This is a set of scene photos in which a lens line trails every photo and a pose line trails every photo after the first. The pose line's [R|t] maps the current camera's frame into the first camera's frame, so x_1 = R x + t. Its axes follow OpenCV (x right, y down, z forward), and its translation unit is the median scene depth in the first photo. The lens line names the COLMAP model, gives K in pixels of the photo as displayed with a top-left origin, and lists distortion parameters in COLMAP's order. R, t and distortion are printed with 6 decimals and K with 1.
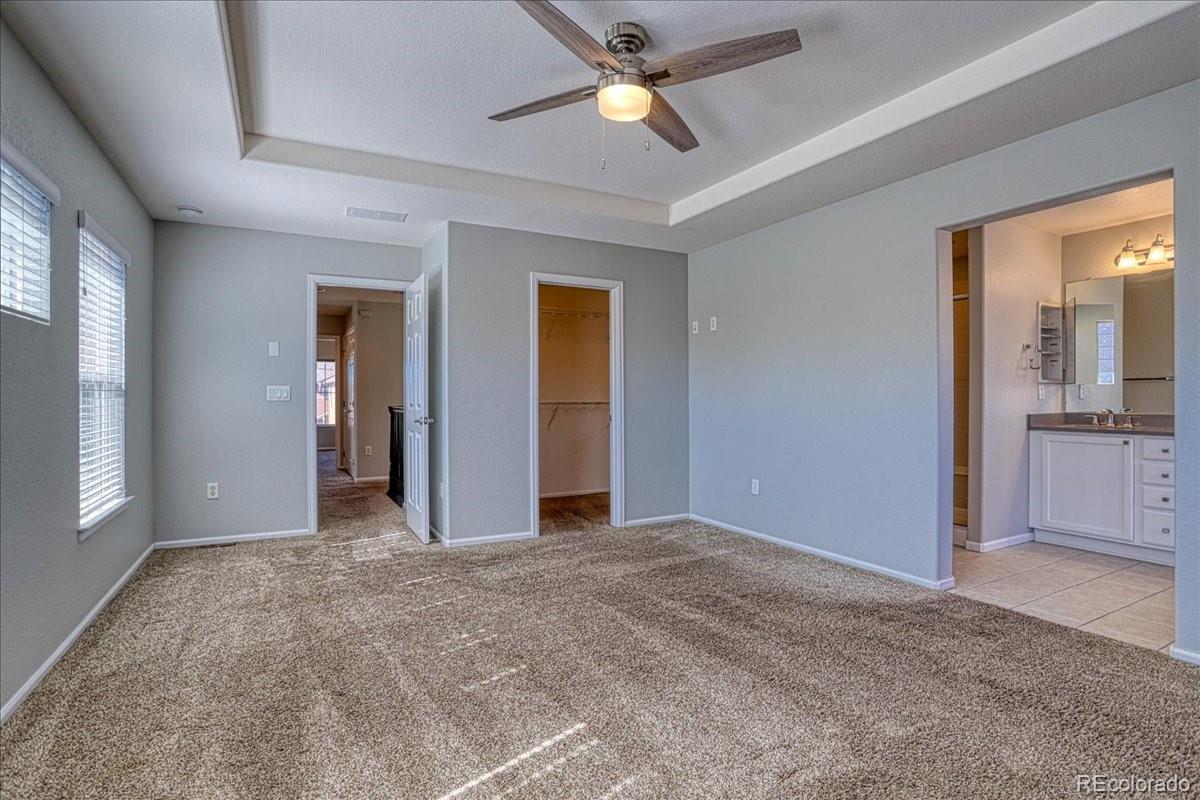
lens RADIAL K [[585.9, 0, 593.9], [0, 585.9, 392.2], [0, 0, 1]] dist [-0.049957, 0.006383]
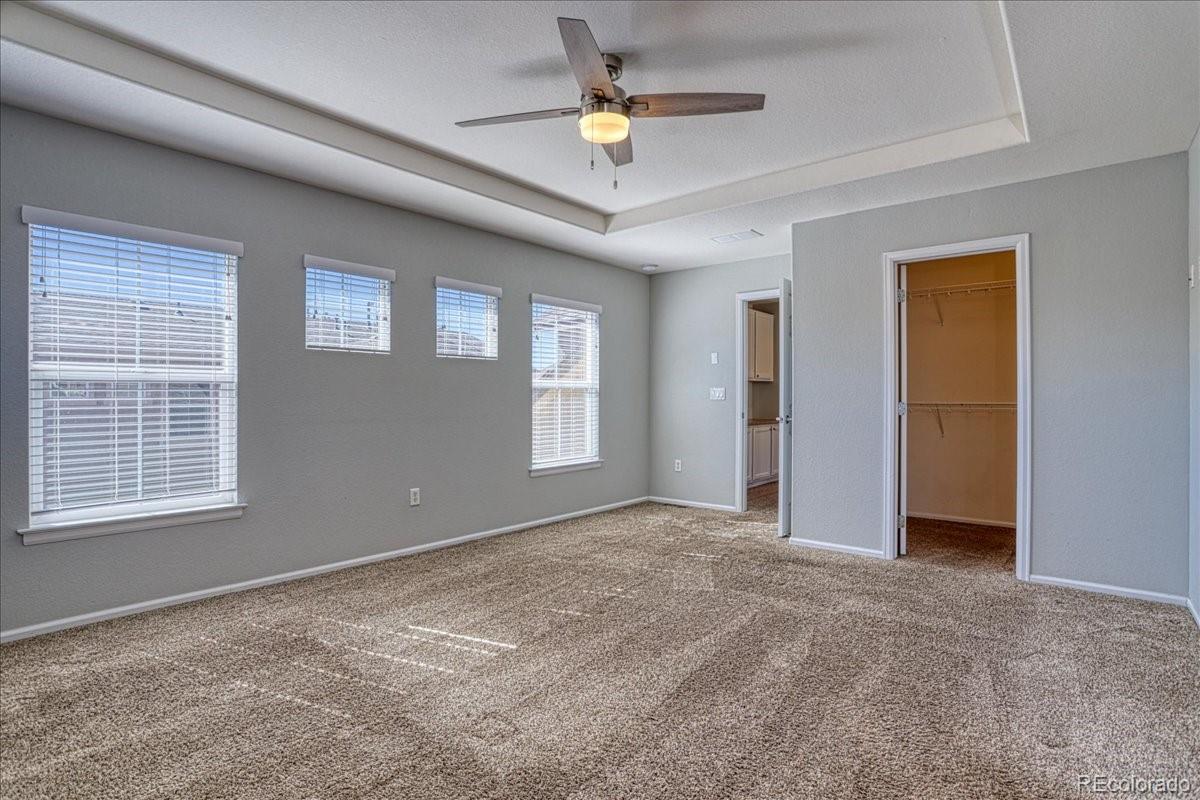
lens RADIAL K [[585.9, 0, 595.9], [0, 585.9, 402.0], [0, 0, 1]] dist [-0.049957, 0.006383]
pose [[0.373717, 0.010312, -0.927485, 0.717631], [0.006518, 0.999884, 0.013743, 0.000115], [0.927520, -0.011182, 0.373607, 0.385939]]
